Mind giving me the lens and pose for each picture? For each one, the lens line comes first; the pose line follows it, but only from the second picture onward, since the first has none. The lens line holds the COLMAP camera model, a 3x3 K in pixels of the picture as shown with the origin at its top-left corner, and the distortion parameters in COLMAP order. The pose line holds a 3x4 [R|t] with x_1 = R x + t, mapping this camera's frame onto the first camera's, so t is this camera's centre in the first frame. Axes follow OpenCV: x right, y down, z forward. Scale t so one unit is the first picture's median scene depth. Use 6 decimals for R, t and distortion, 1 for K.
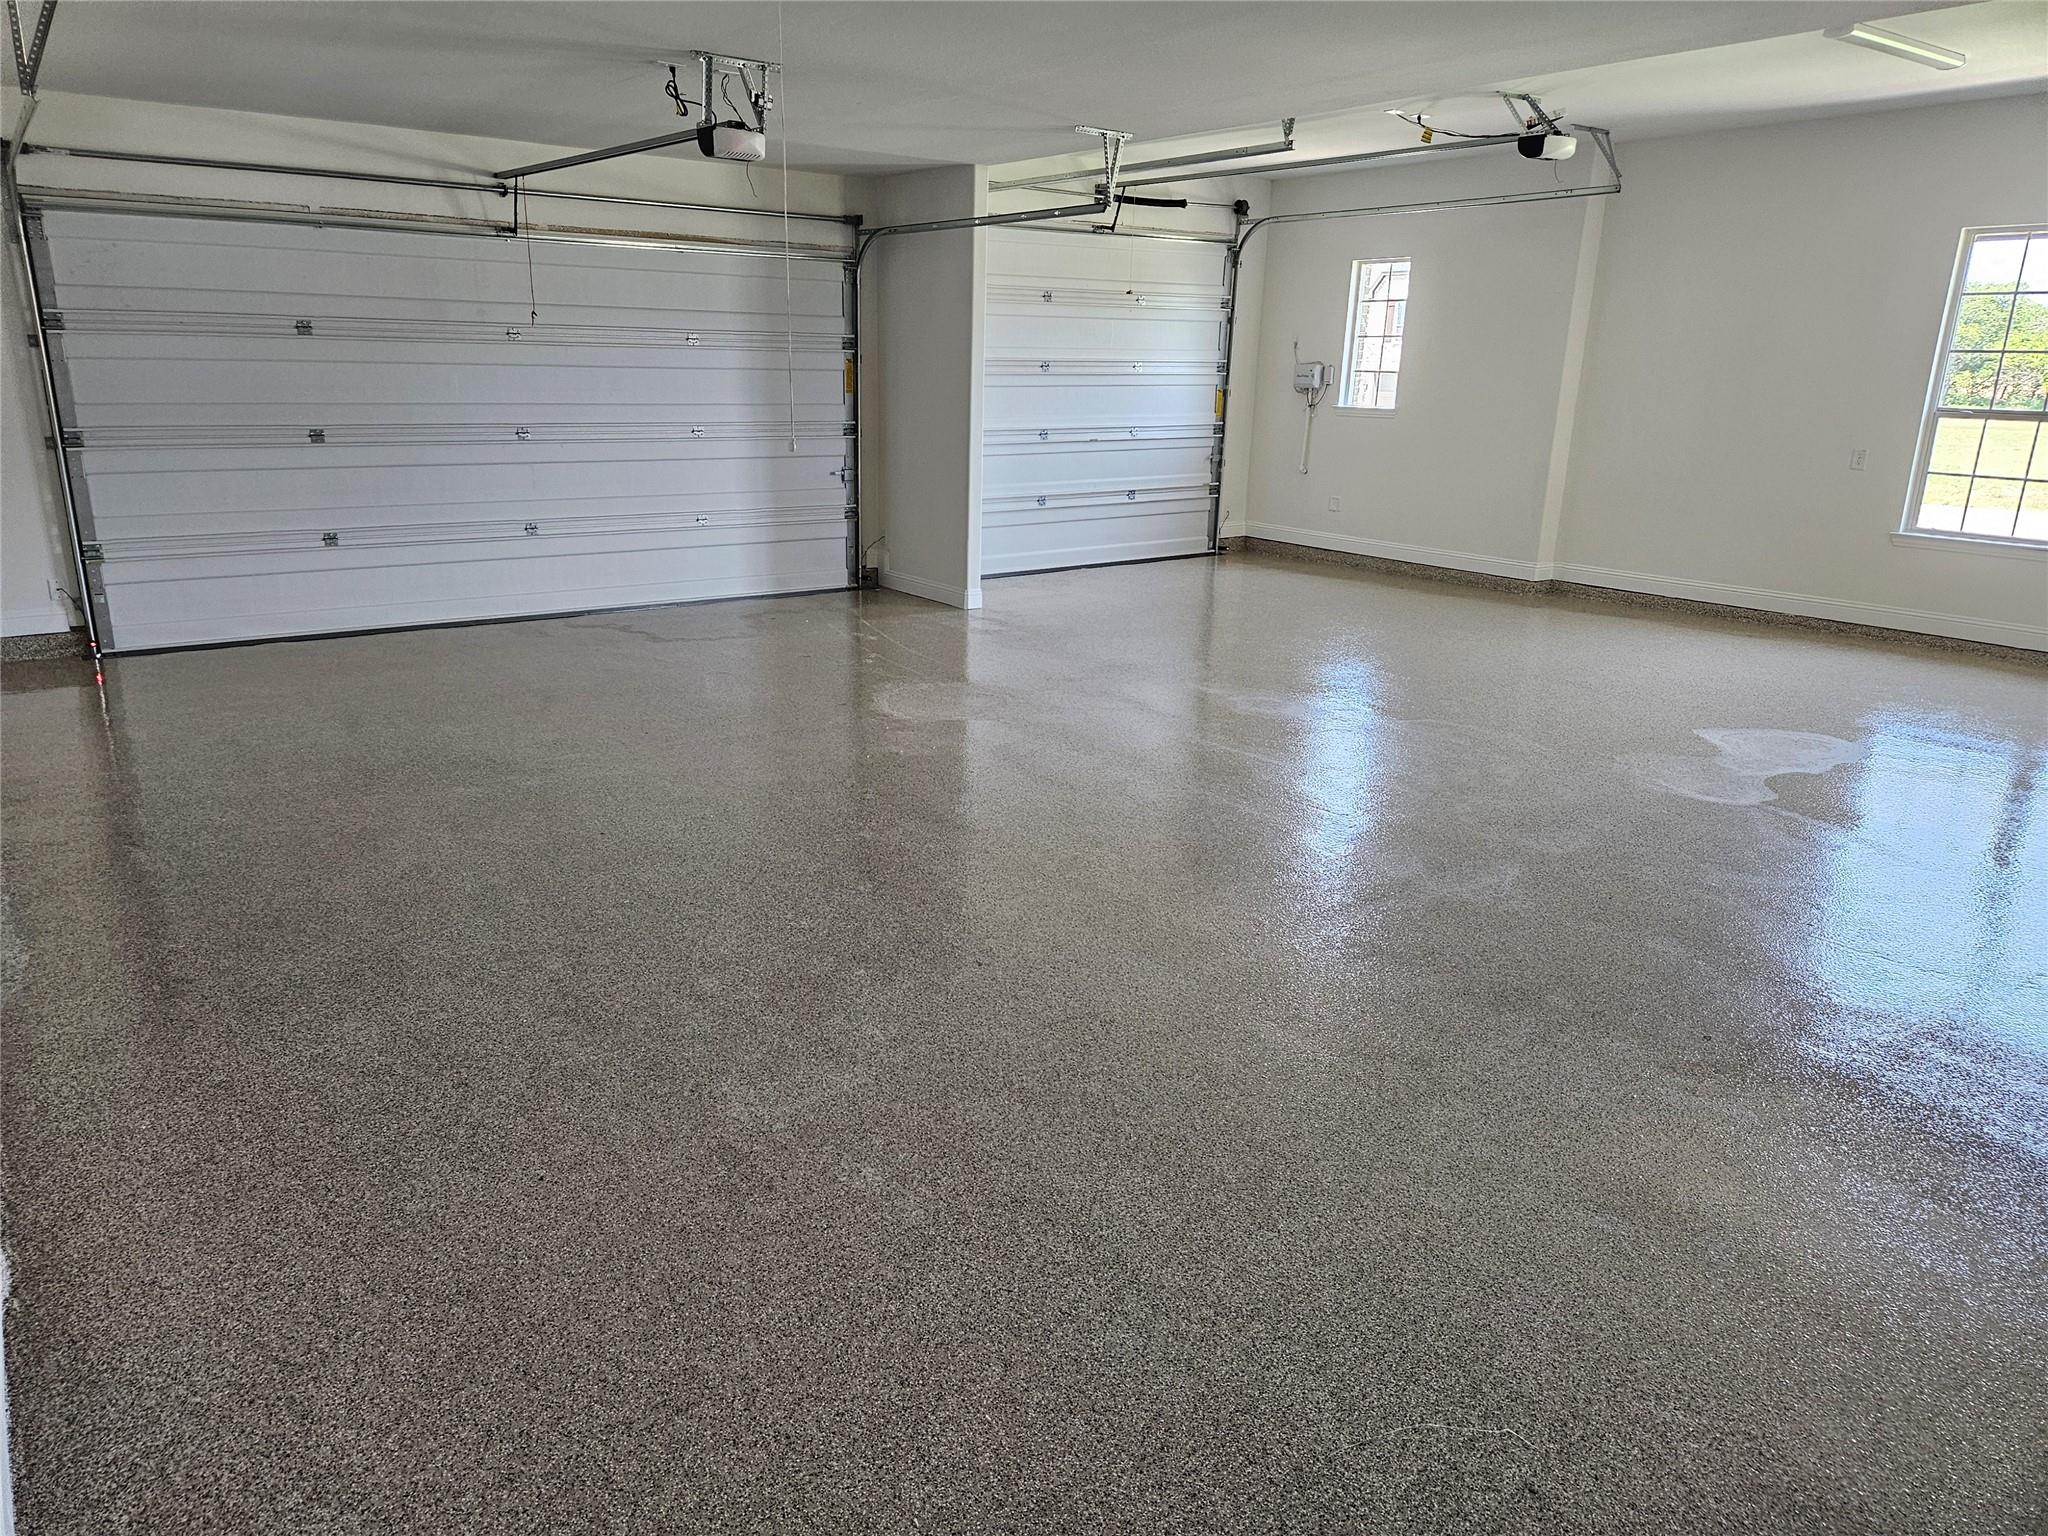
lens RADIAL K [[1360.4, 0, 1020.0], [0, 1360.4, 775.0], [0, 0, 1]] dist [0.040901, -0.037493]
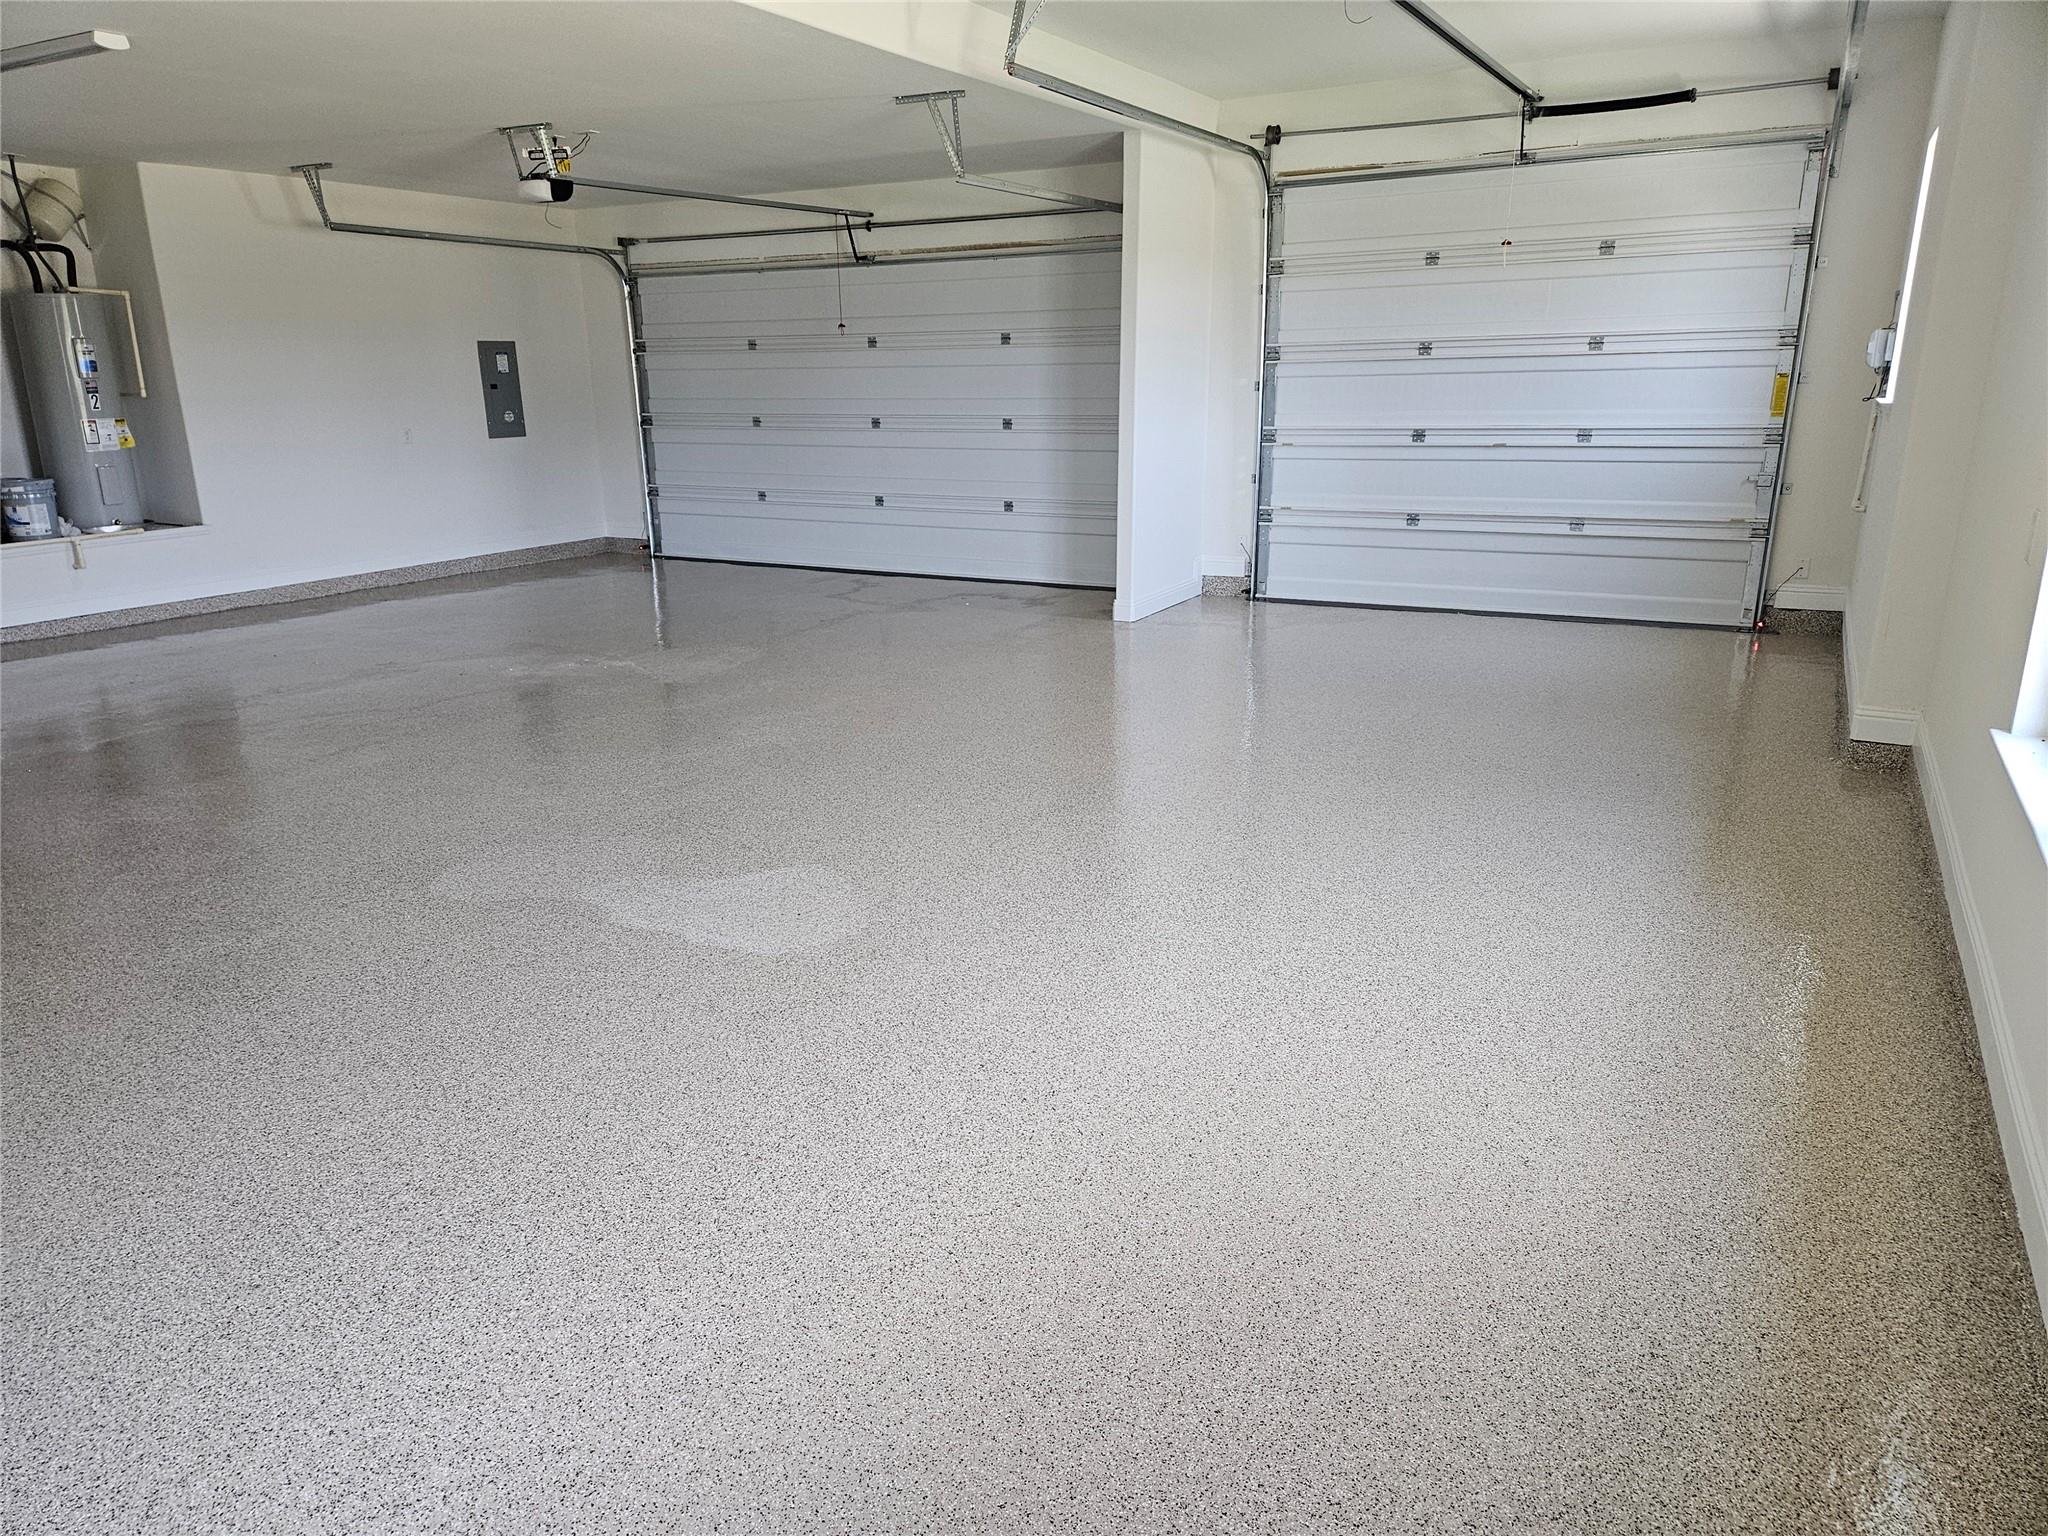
lens RADIAL K [[1360.4, 0, 1014.3], [0, 1360.4, 758.6], [0, 0, 1]] dist [0.040901, -0.037493]
pose [[0.419216, 0.233907, -0.877238, 0.648625], [-0.237313, 0.960880, 0.142801, -0.127920], [0.876322, 0.148315, 0.458325, 0.461857]]
